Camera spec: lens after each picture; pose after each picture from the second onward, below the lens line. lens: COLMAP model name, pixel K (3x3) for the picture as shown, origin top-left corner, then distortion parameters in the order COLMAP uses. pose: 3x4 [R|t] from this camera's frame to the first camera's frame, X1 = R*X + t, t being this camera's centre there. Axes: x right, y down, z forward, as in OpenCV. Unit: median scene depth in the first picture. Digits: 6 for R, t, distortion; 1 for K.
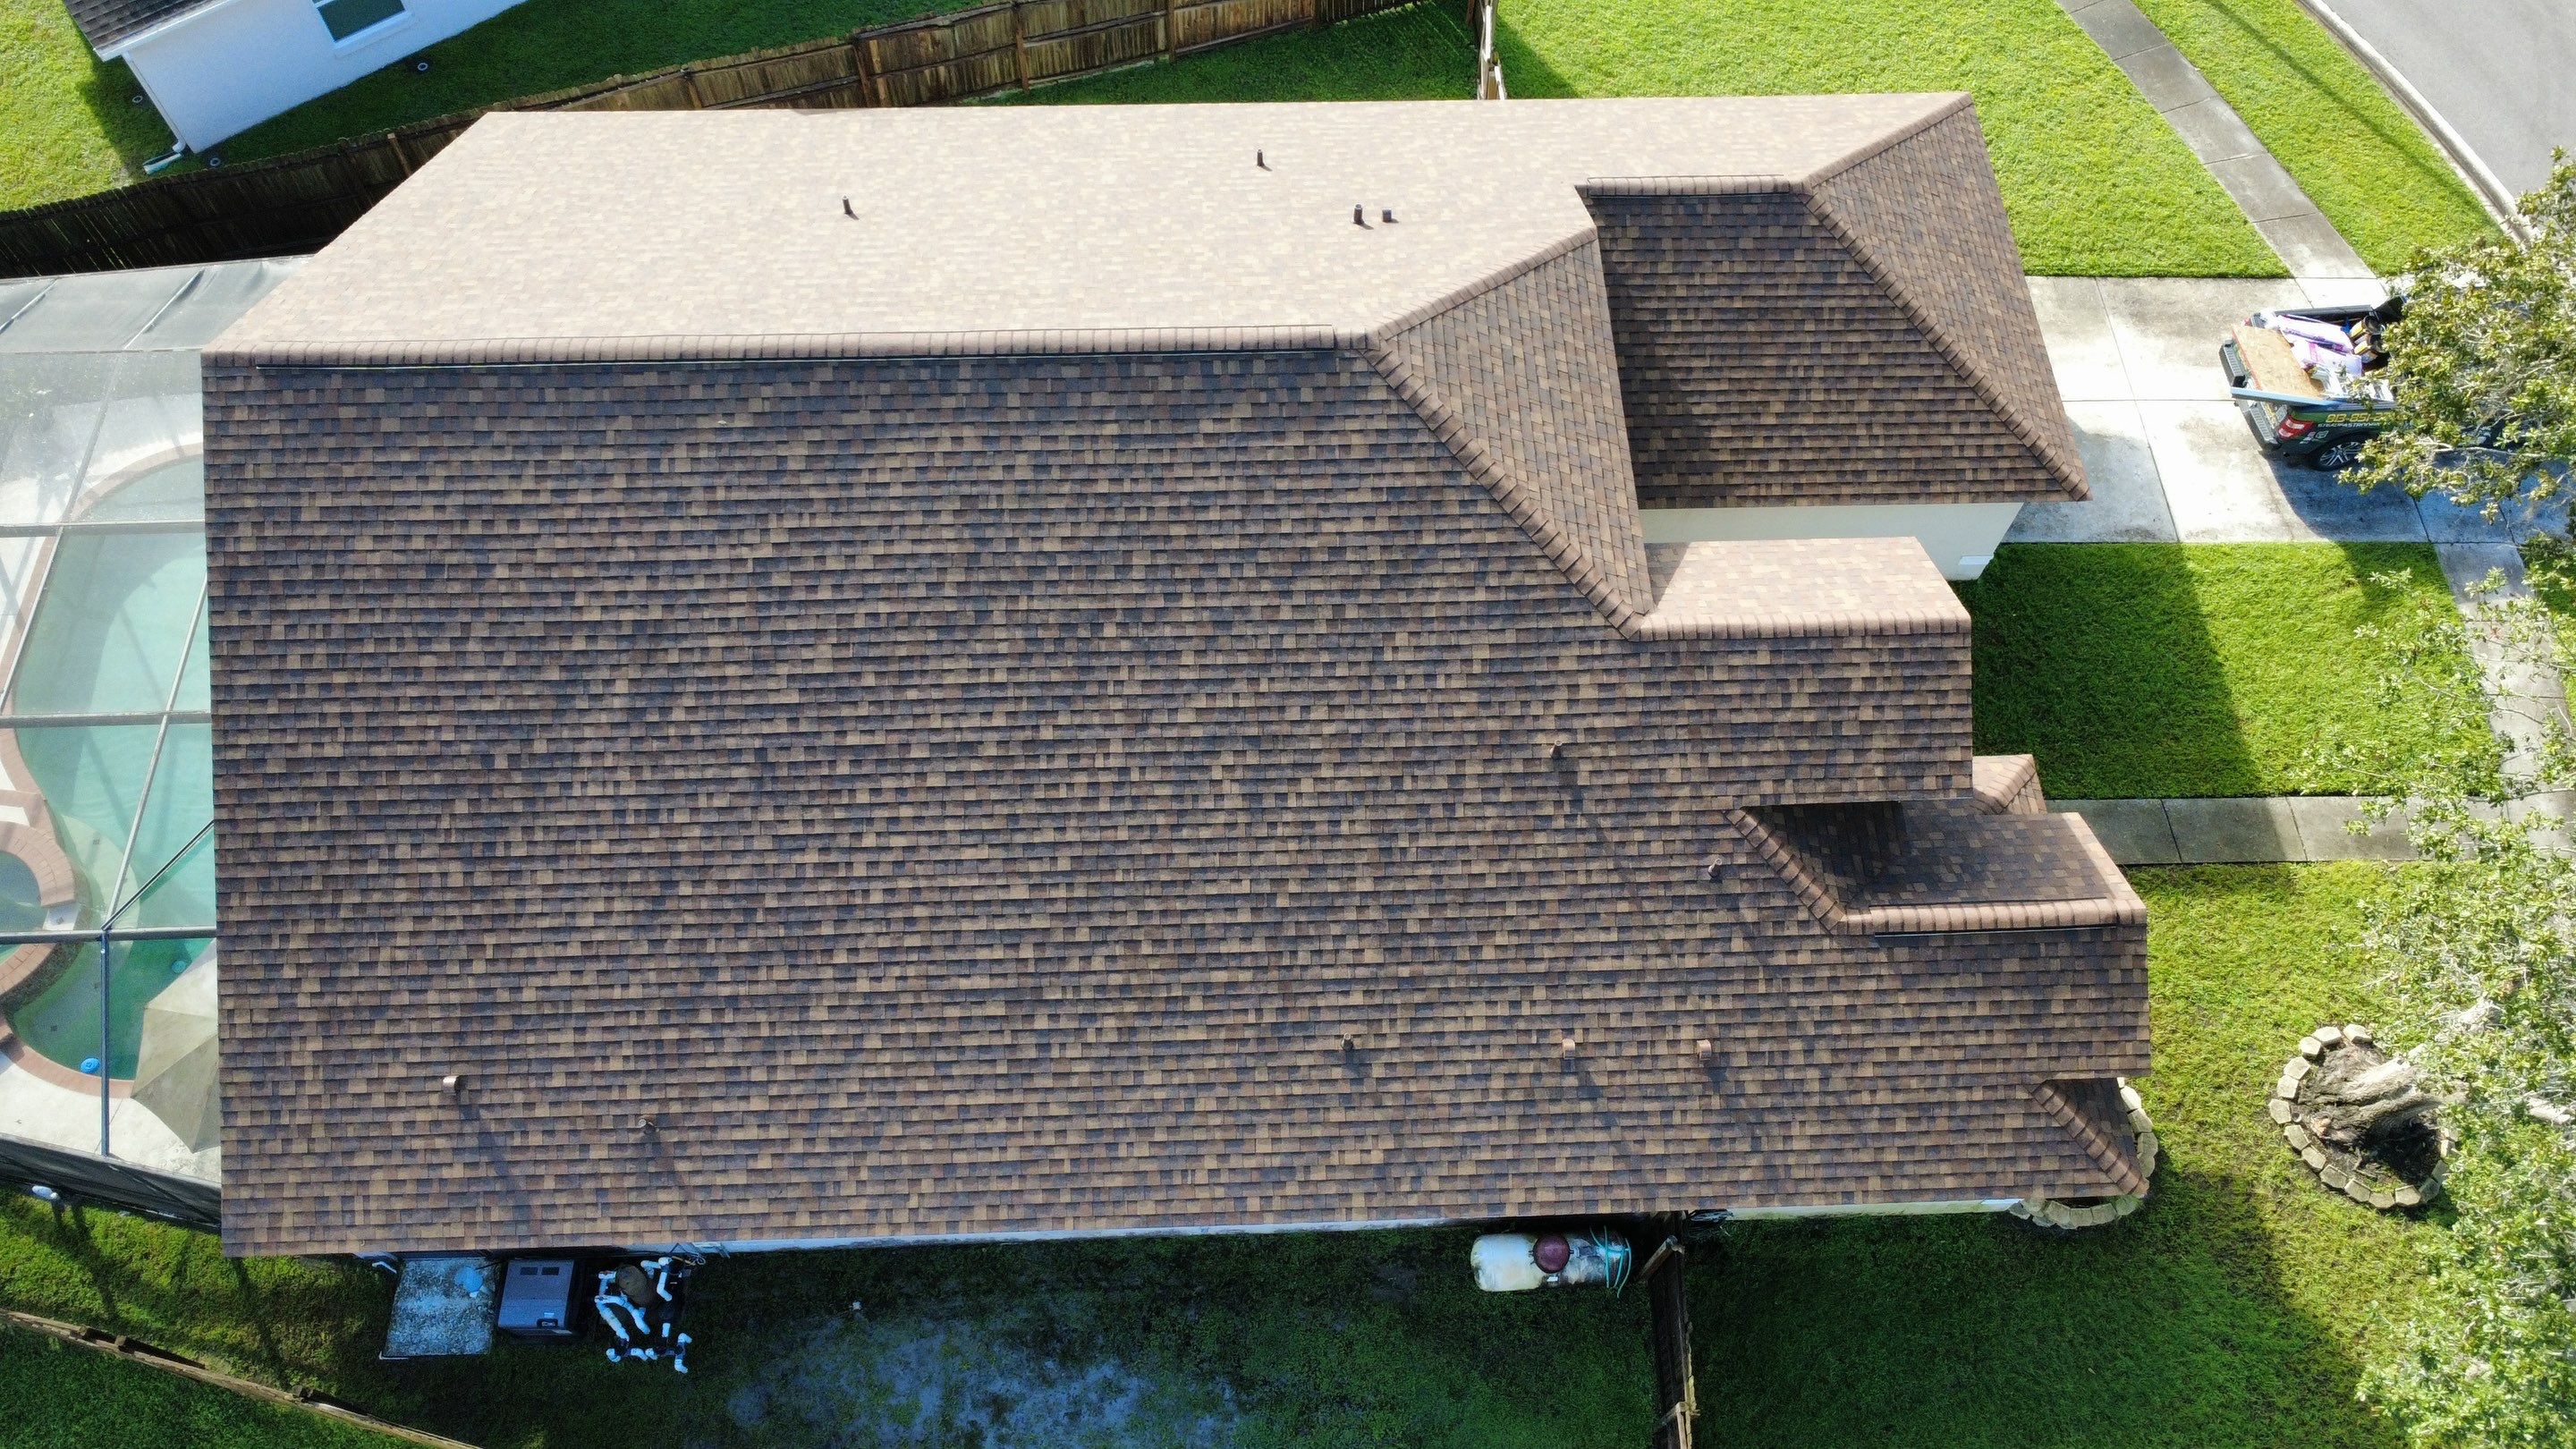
lens RADIAL K [[1883.9, 0, 1282.1], [0, 1883.9, 722.4], [0, 0, 1]] dist [-0.000018, -0.001266]
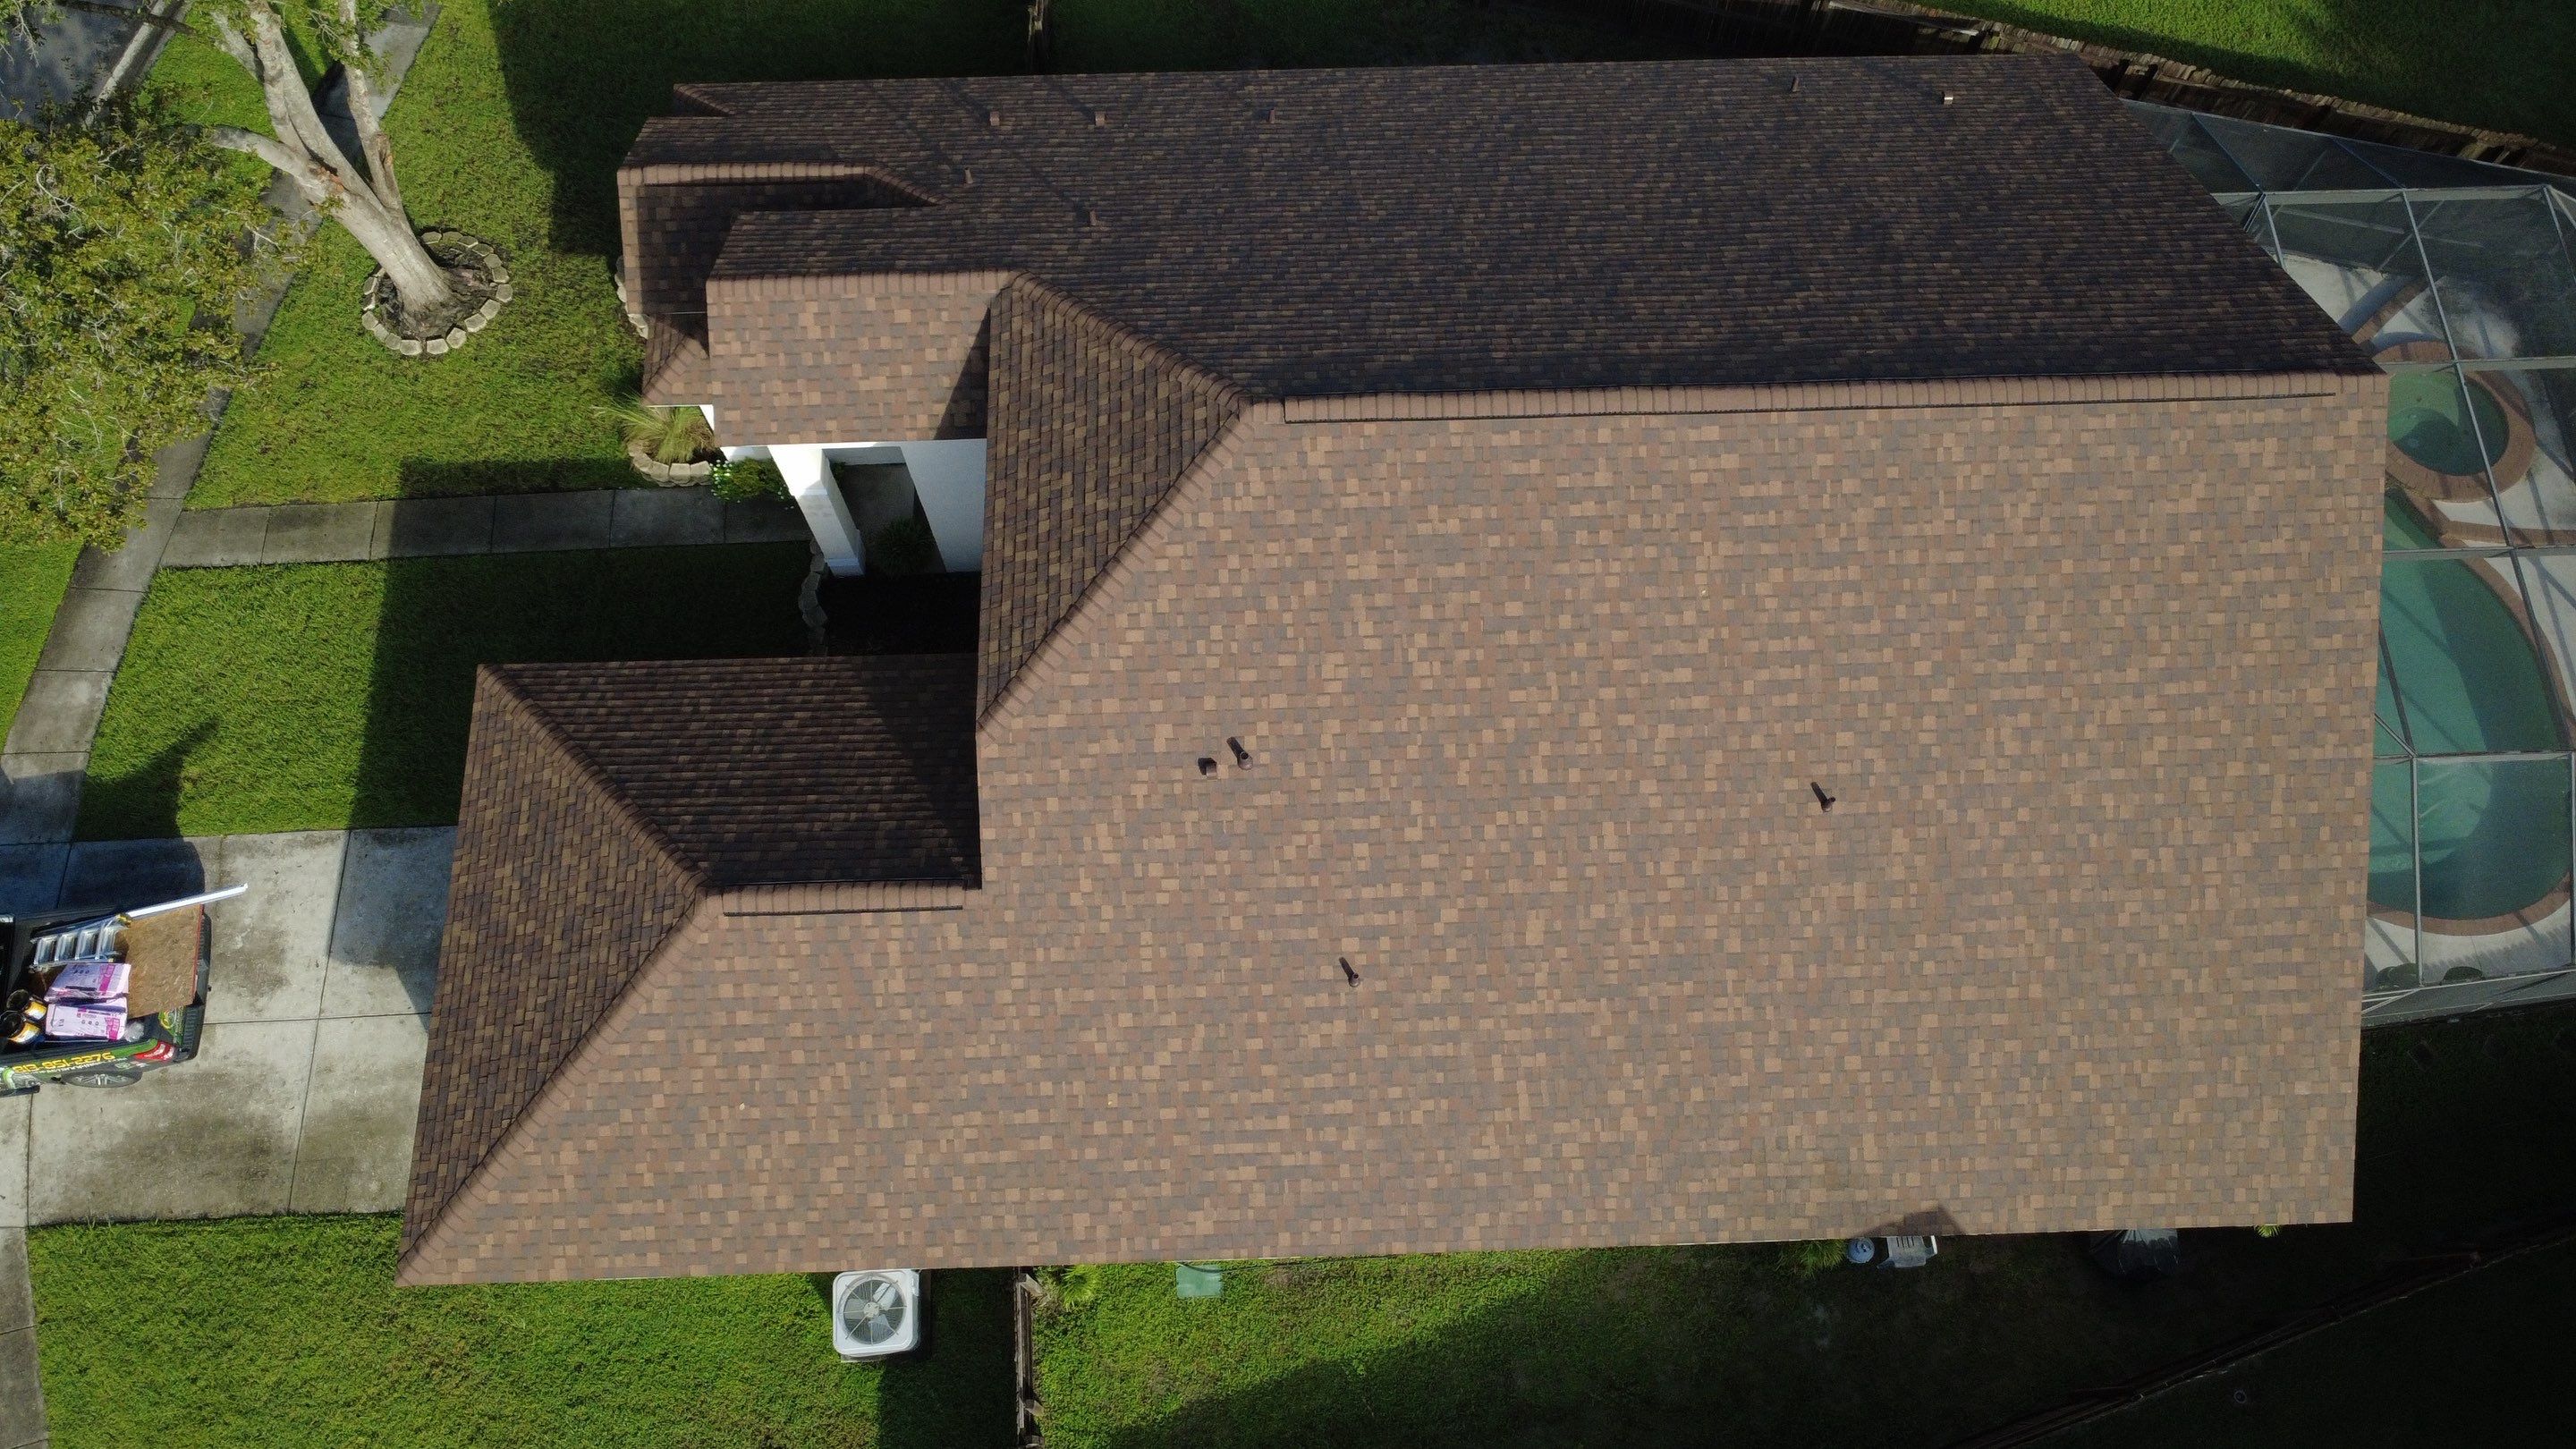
lens RADIAL K [[1883.9, 0, 1286.9], [0, 1883.9, 717.3], [0, 0, 1]] dist [-0.000018, -0.001266]
pose [[-0.999789, -0.010846, -0.017437, 0.041955], [-0.006663, -0.631872, 0.775044, -1.085911], [-0.019424, 0.774997, 0.631667, 0.497933]]
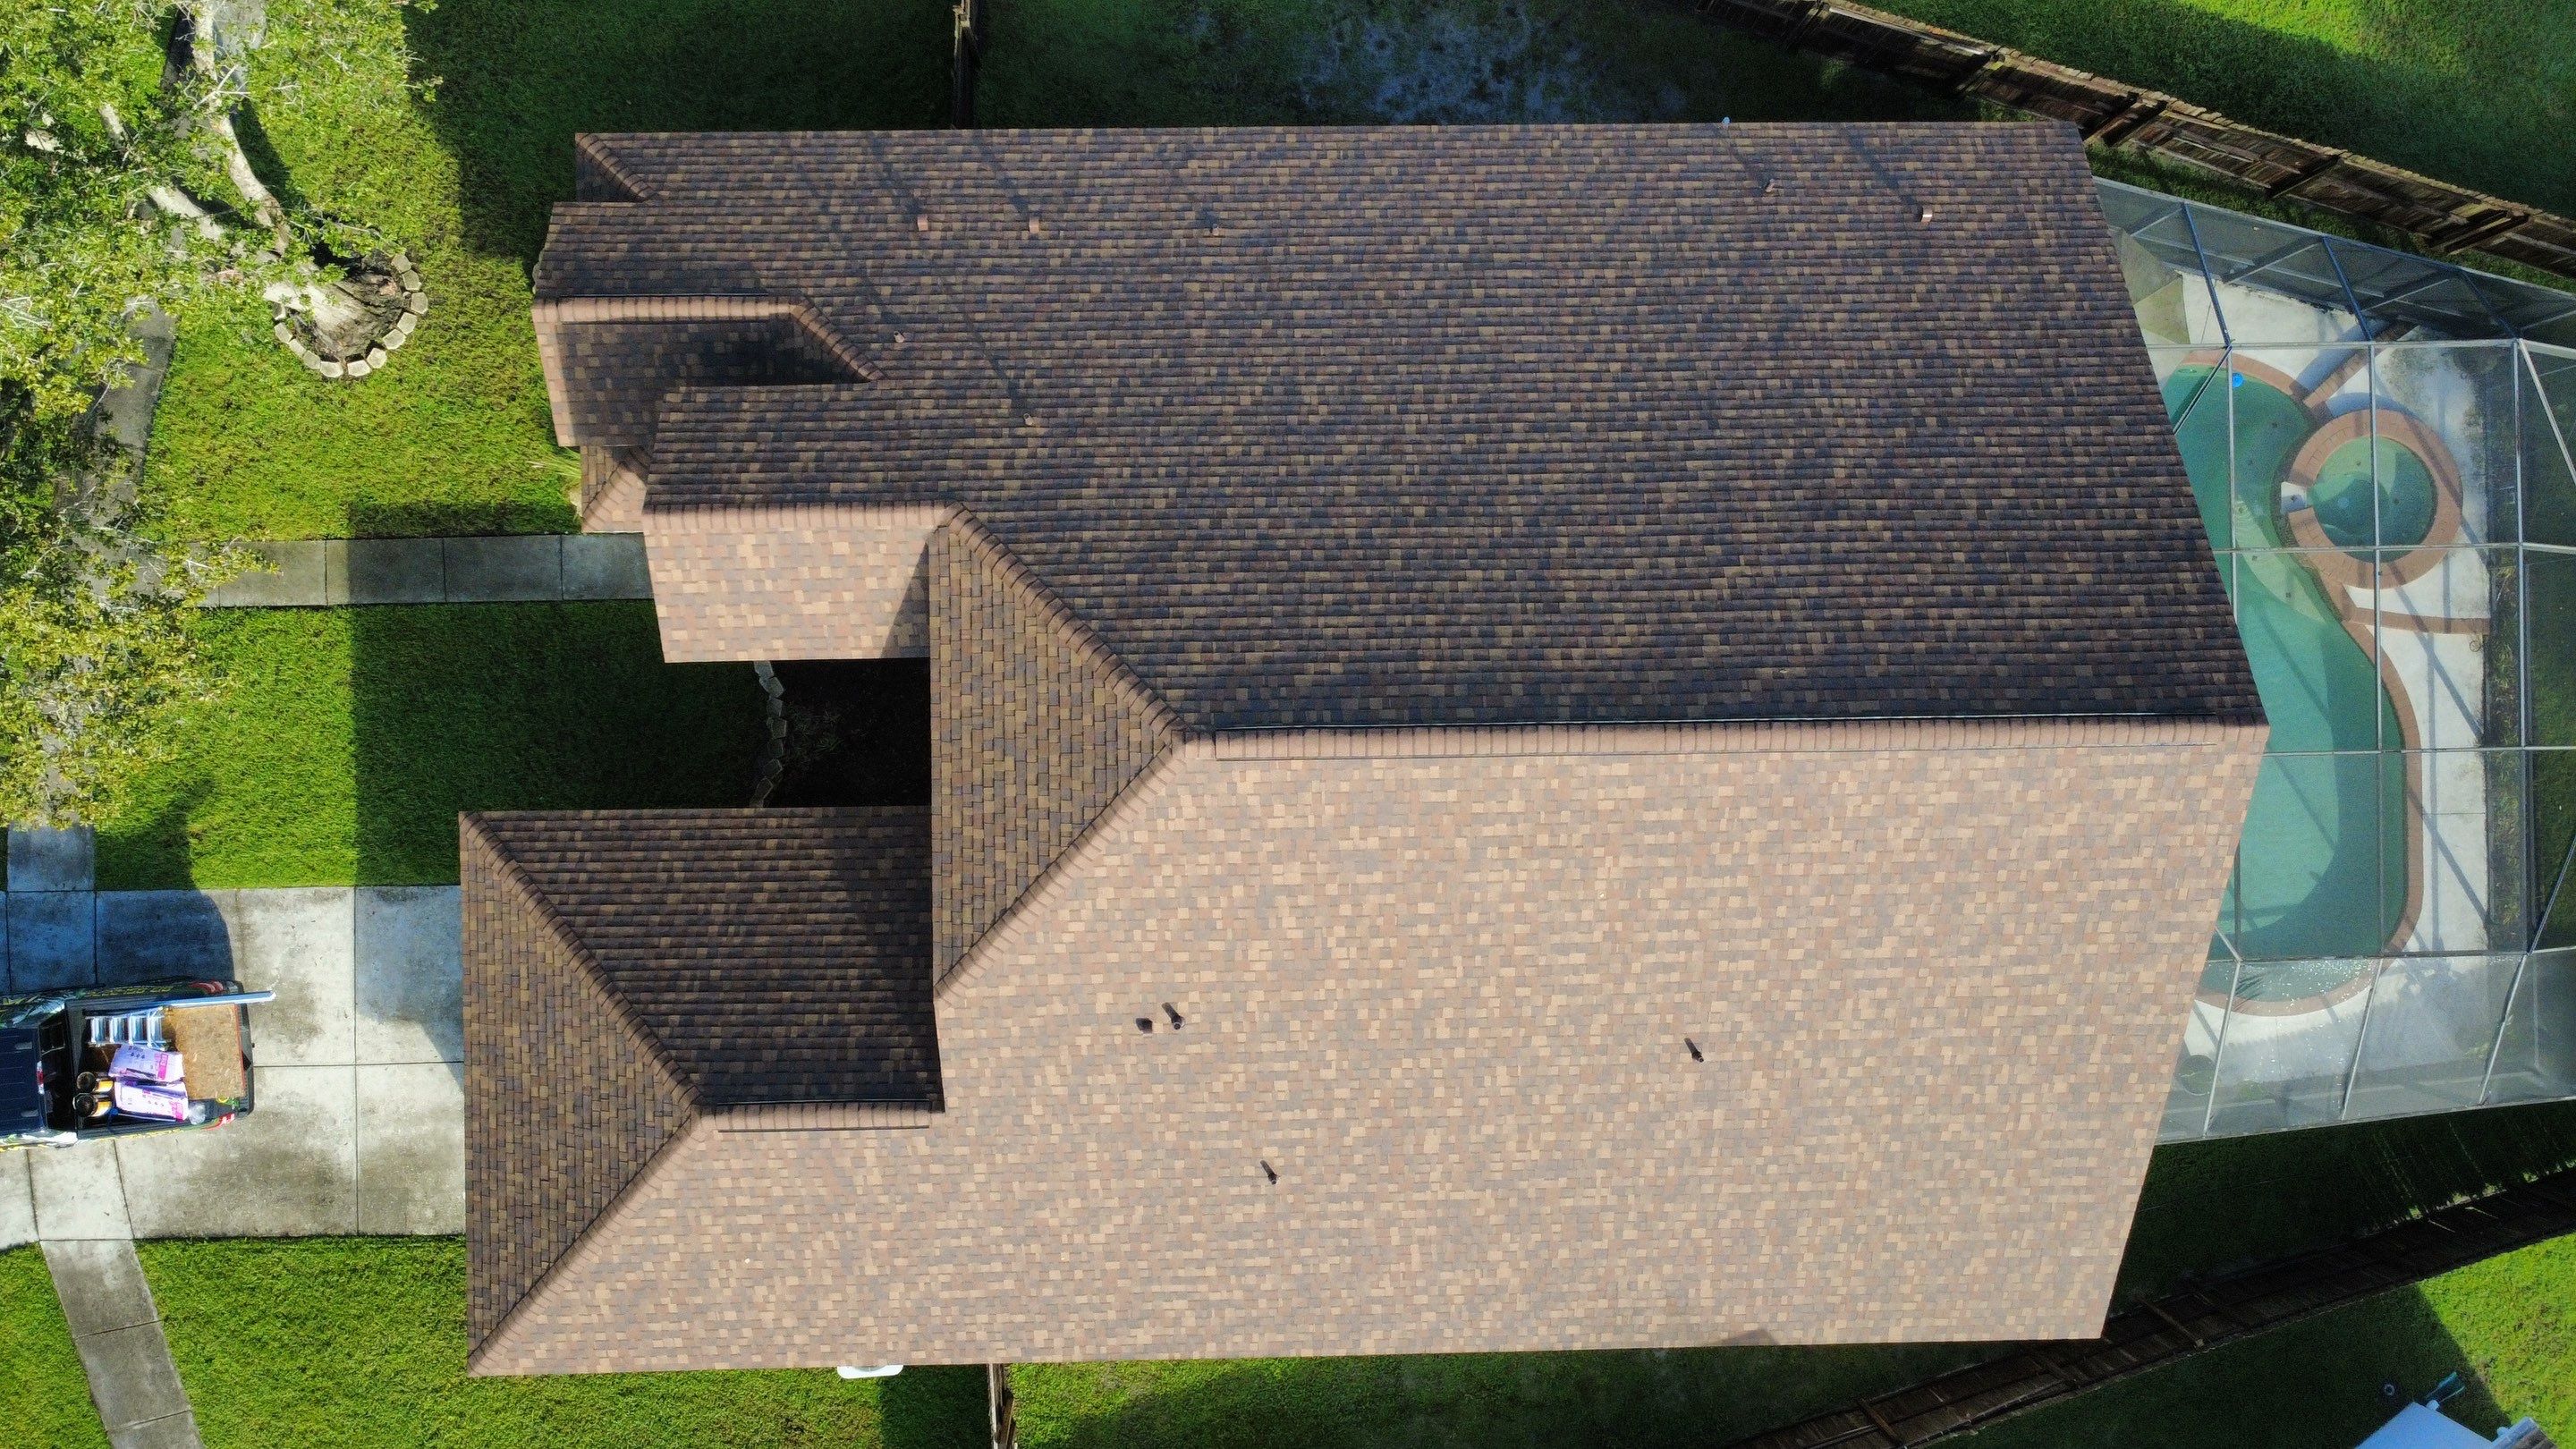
lens RADIAL K [[1883.9, 0, 1286.9], [0, 1883.9, 718.1], [0, 0, 1]] dist [-0.000018, -0.001266]
pose [[-0.999022, -0.020438, -0.039212, 0.029327], [-0.001461, -0.871032, 0.491224, -0.707051], [-0.044194, 0.490801, 0.870150, 0.083463]]
